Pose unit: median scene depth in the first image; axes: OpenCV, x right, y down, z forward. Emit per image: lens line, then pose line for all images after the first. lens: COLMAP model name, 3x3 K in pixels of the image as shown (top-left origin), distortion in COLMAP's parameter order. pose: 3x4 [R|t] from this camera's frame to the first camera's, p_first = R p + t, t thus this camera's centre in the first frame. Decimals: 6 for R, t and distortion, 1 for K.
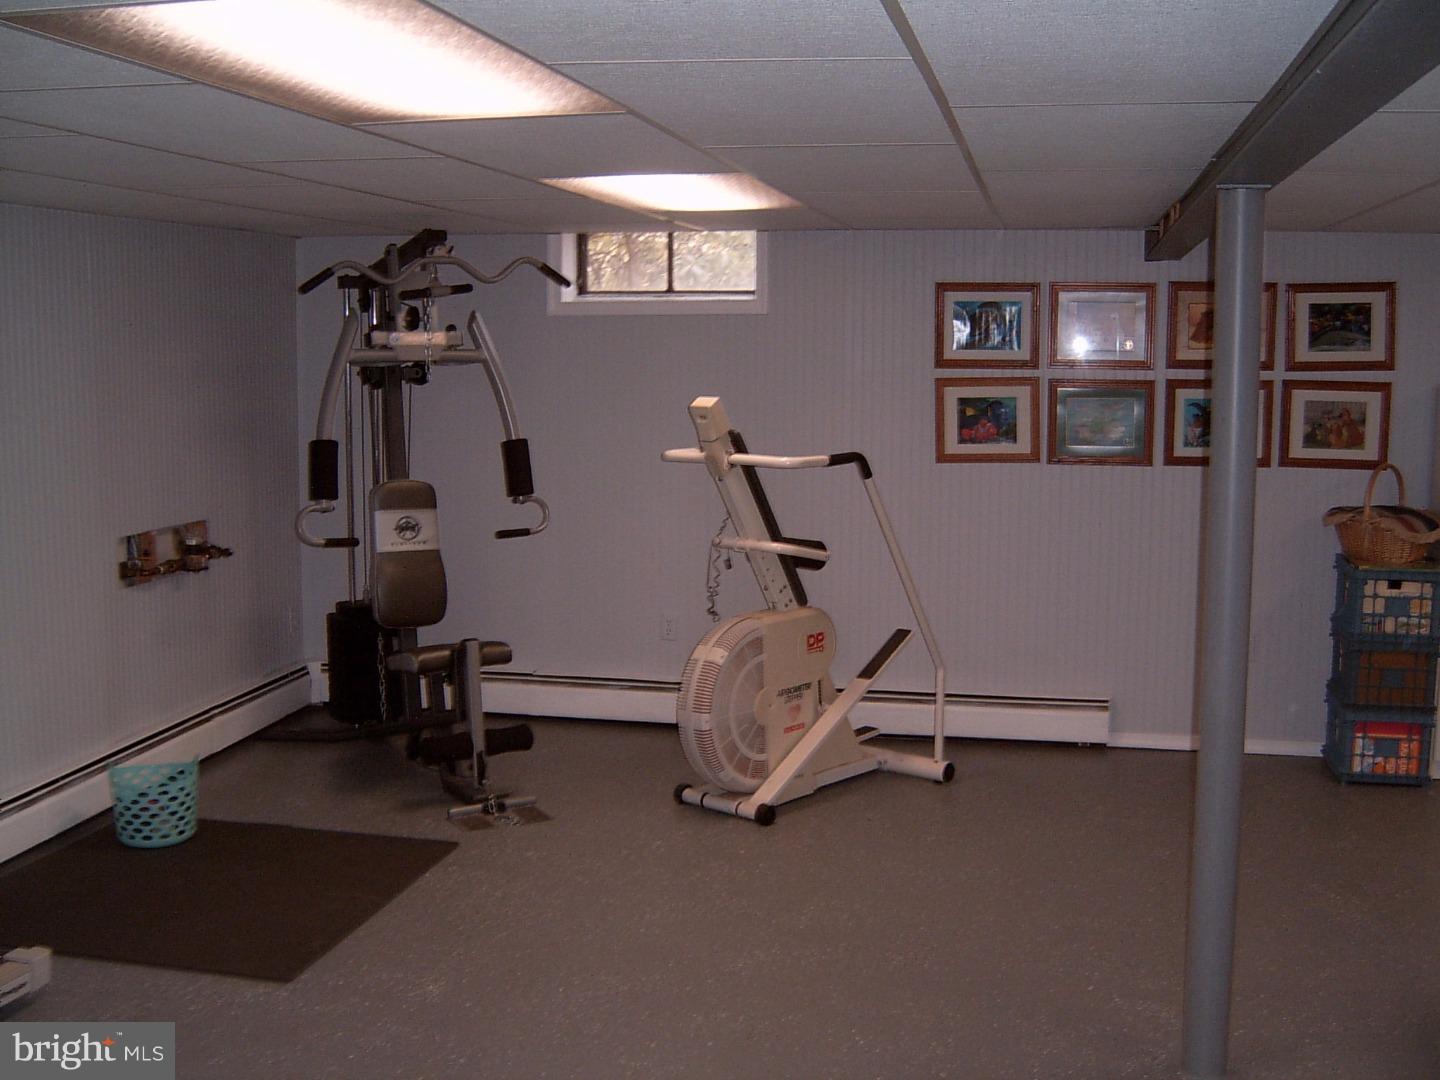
lens RADIAL K [[1681.8, 0, 719.1], [0, 1681.8, 539.0], [0, 0, 1]] dist [-0.117353, 0.000000]
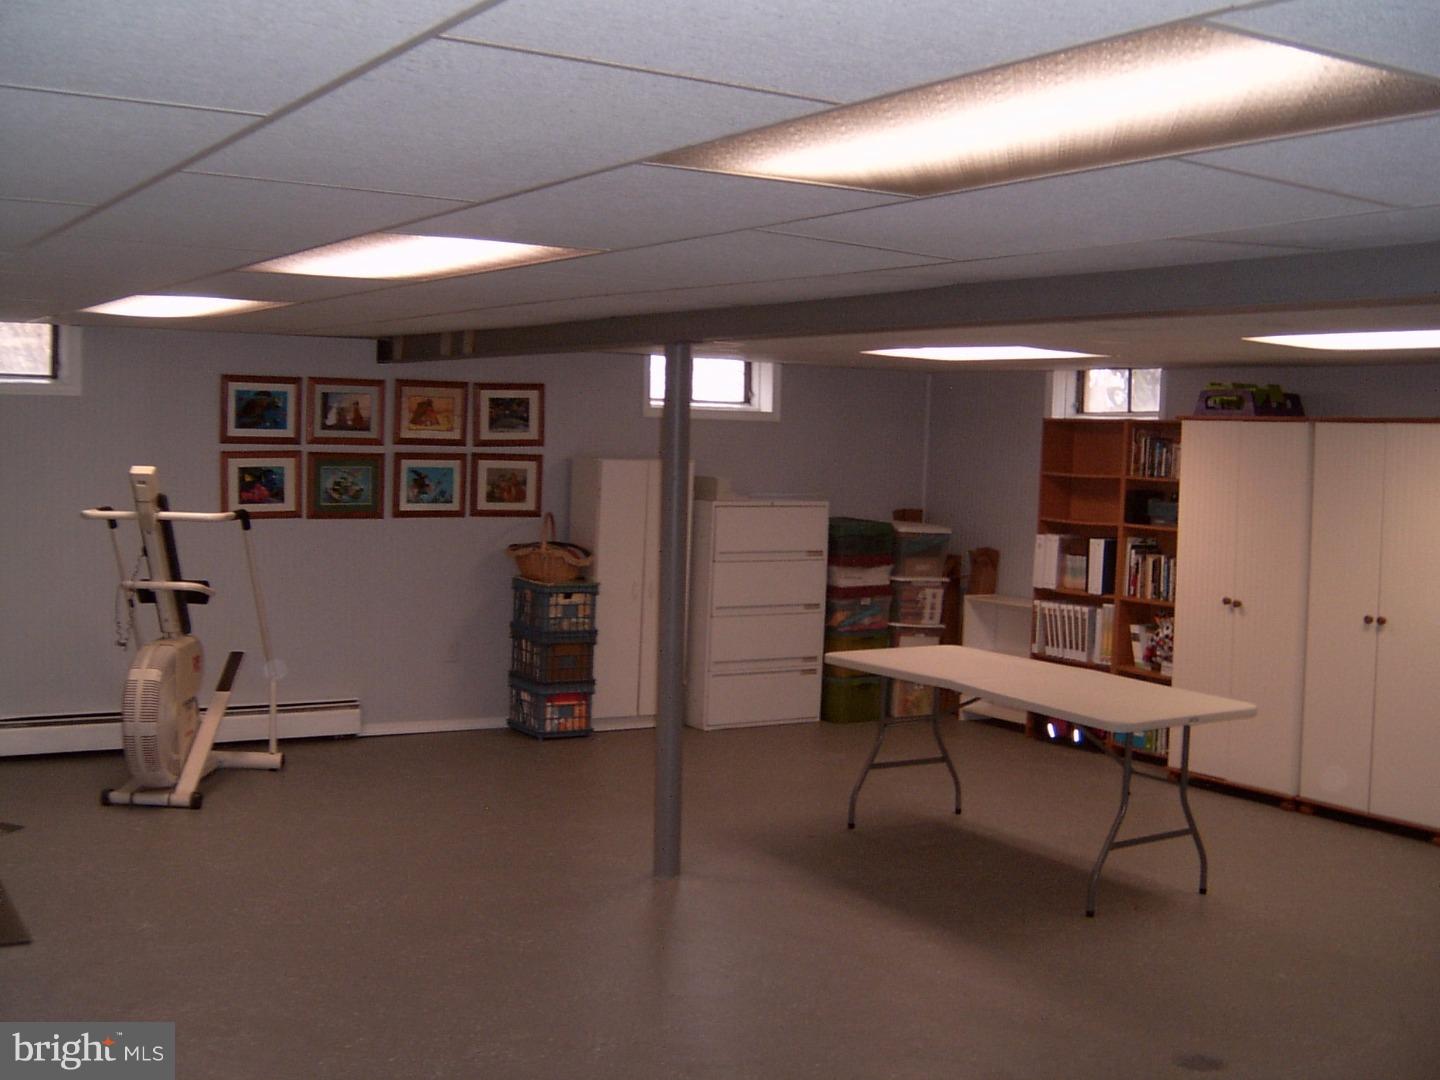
lens RADIAL K [[1681.8, 0, 723.9], [0, 1681.8, 541.9], [0, 0, 1]] dist [-0.117353, 0.000000]
pose [[0.738049, -0.027246, 0.674197, -0.449487], [0.055696, 0.998235, -0.020630, 0.017706], [-0.672444, 0.052776, 0.738264, -0.160831]]
